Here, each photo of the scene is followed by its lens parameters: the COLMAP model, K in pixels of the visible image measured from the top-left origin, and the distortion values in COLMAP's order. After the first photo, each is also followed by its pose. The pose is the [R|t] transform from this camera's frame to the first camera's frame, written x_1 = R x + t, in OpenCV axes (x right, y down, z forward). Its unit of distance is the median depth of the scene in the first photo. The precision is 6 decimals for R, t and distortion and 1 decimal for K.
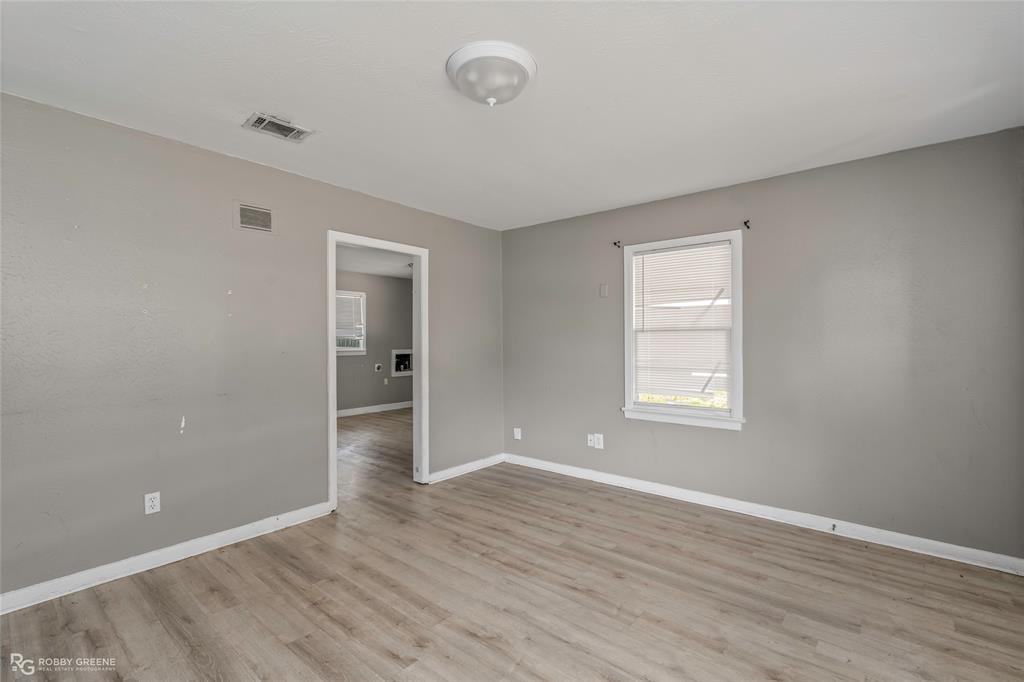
lens RADIAL K [[459.7, 0, 511.8], [0, 459.7, 338.5], [0, 0, 1]] dist [-0.000412, 0.000670]
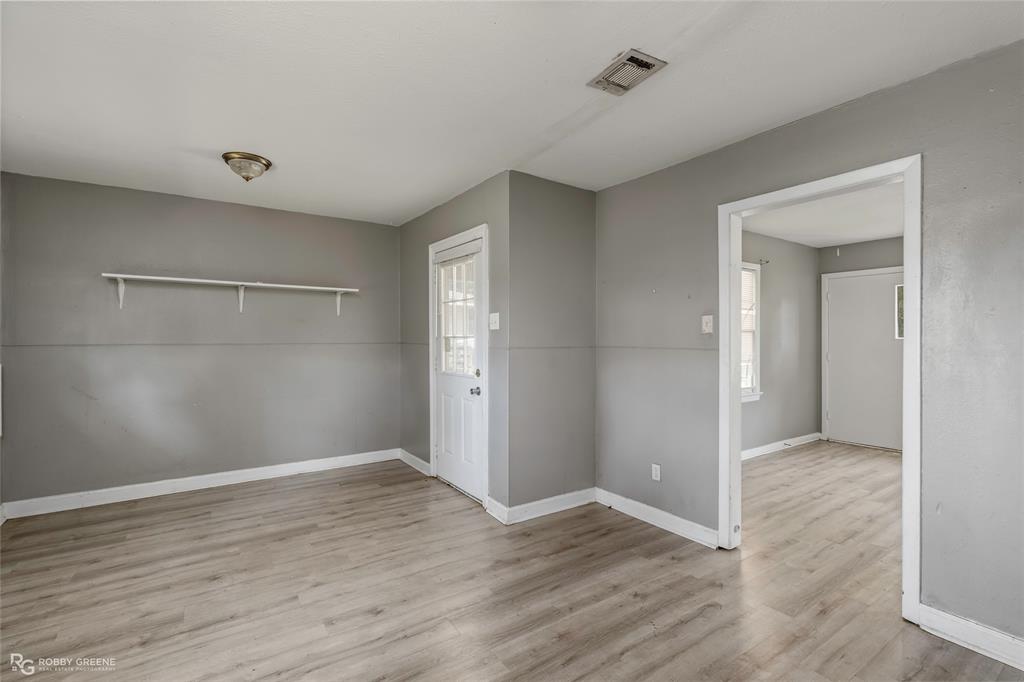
lens RADIAL K [[462.4, 0, 512.0], [0, 462.4, 341.0], [0, 0, 1]] dist [0.001997, 0.000813]
pose [[0.256919, -0.003547, 0.966427, -1.157972], [-0.004162, 0.999980, 0.004777, 0.005619], [-0.966424, -0.005249, 0.256899, 1.395827]]
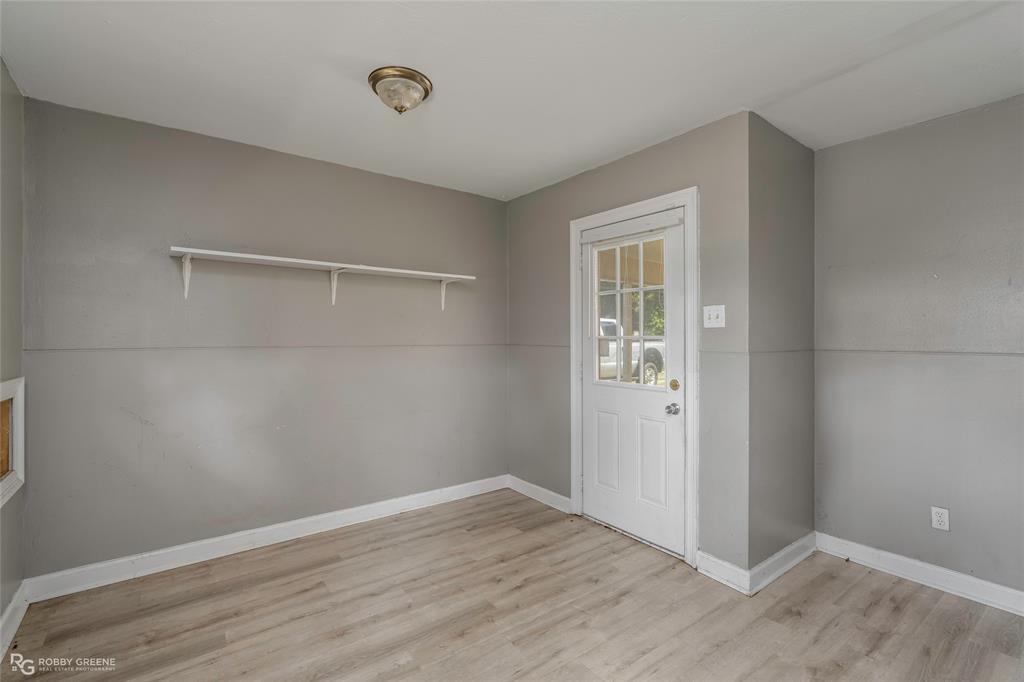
lens RADIAL K [[459.7, 0, 511.8], [0, 459.7, 338.5], [0, 0, 1]] dist [-0.000412, 0.000670]
pose [[0.210091, 0.003898, 0.977674, -0.986952], [-0.004330, 0.999986, -0.003056, 0.007496], [-0.977672, -0.003591, 0.210105, 1.867035]]
